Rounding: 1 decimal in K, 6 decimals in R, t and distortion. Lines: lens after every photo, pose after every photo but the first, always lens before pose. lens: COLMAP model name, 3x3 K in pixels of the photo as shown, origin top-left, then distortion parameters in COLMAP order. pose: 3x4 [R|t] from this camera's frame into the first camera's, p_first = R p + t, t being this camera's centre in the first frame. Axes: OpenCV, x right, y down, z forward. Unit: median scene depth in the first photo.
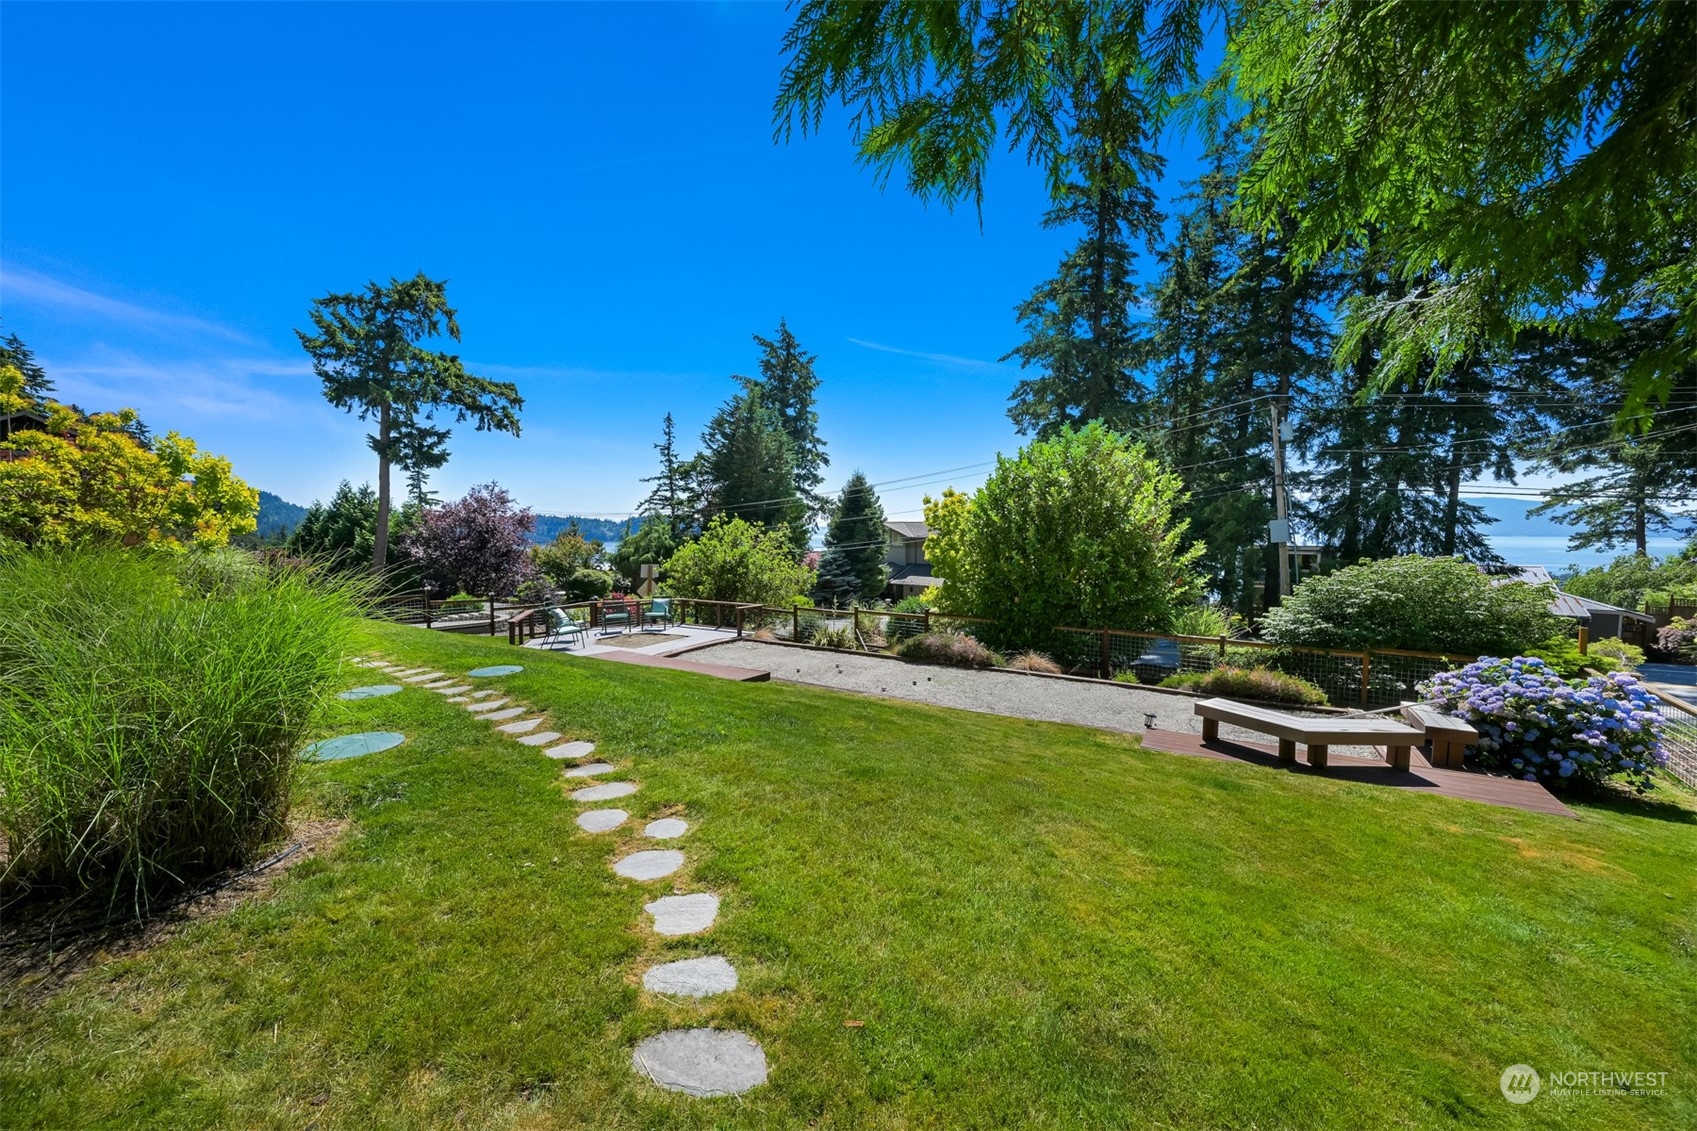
lens RADIAL K [[661.9, 0, 857.6], [0, 661.9, 569.9], [0, 0, 1]] dist [-0.000490, 0.000003]
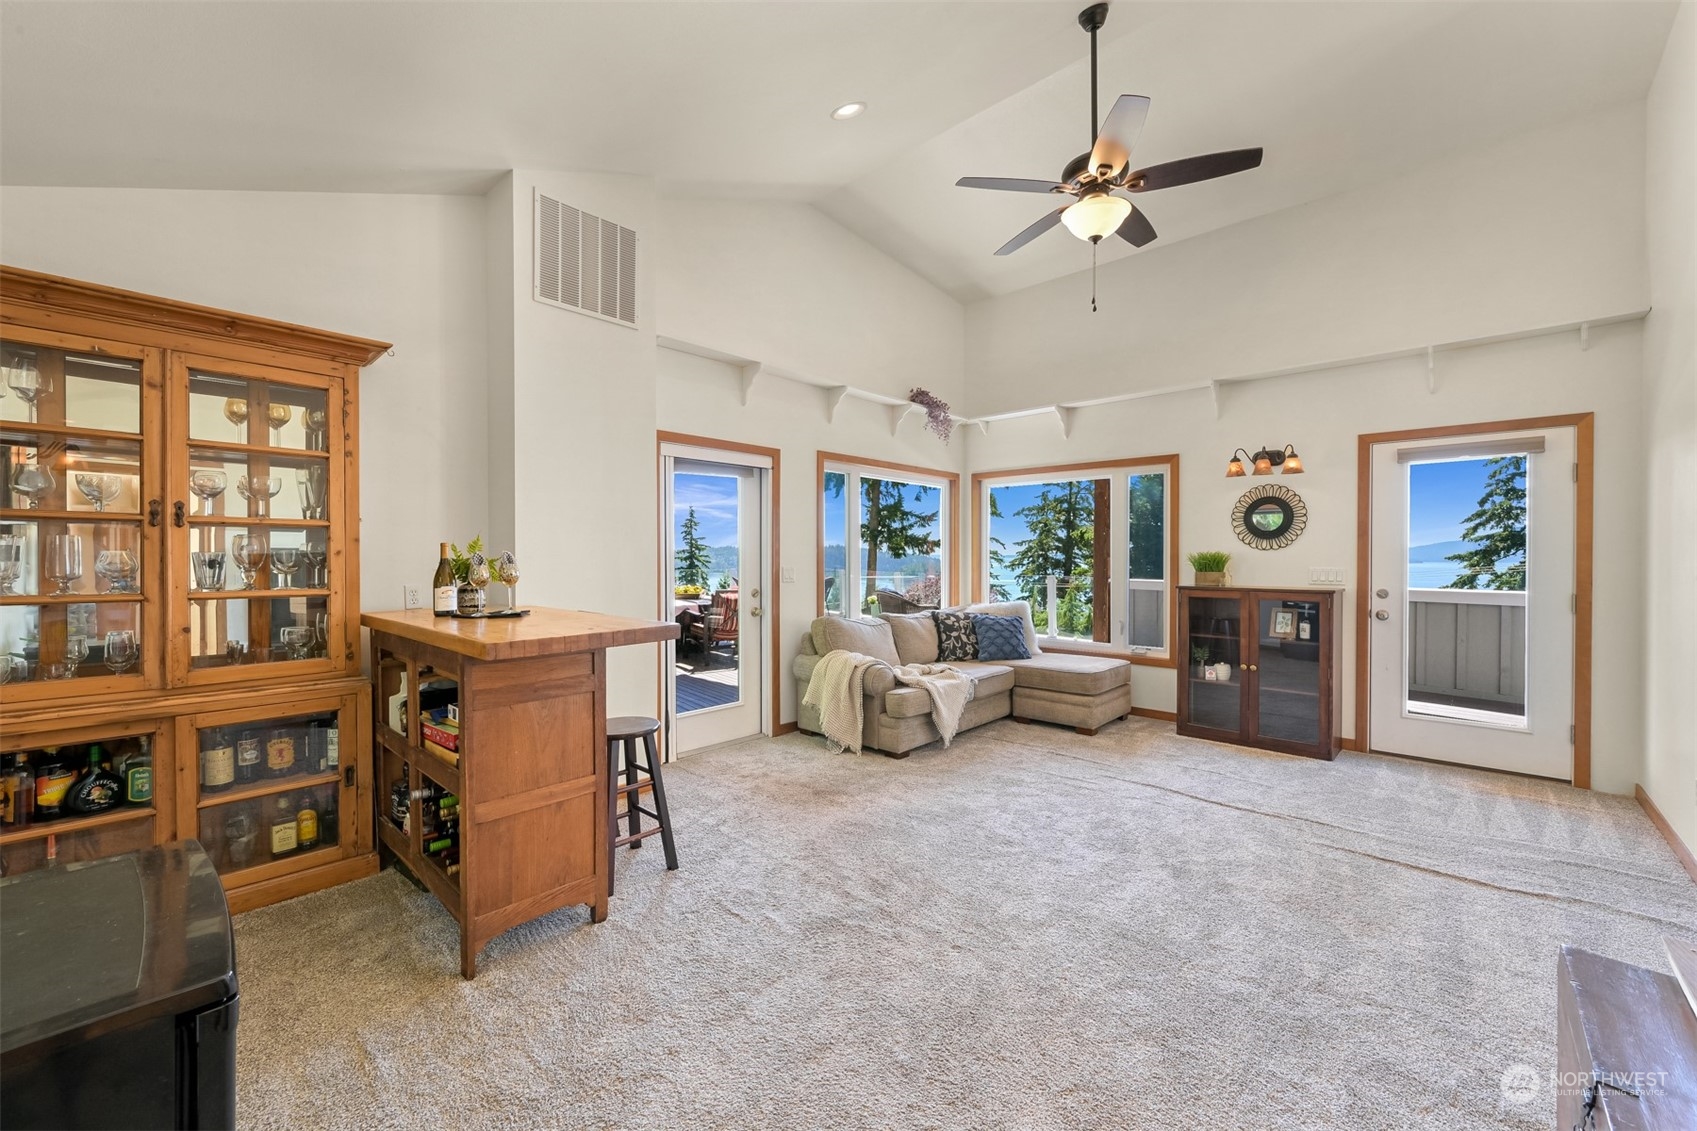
lens RADIAL K [[665.5, 0, 859.6], [0, 665.5, 562.2], [0, 0, 1]] dist [-0.000208, 0.000031]
pose [[0.969362, -0.001614, -0.245633, -0.488102], [-0.011937, 0.998487, -0.053668, -0.090563], [0.245348, 0.054956, 0.967876, 0.077153]]
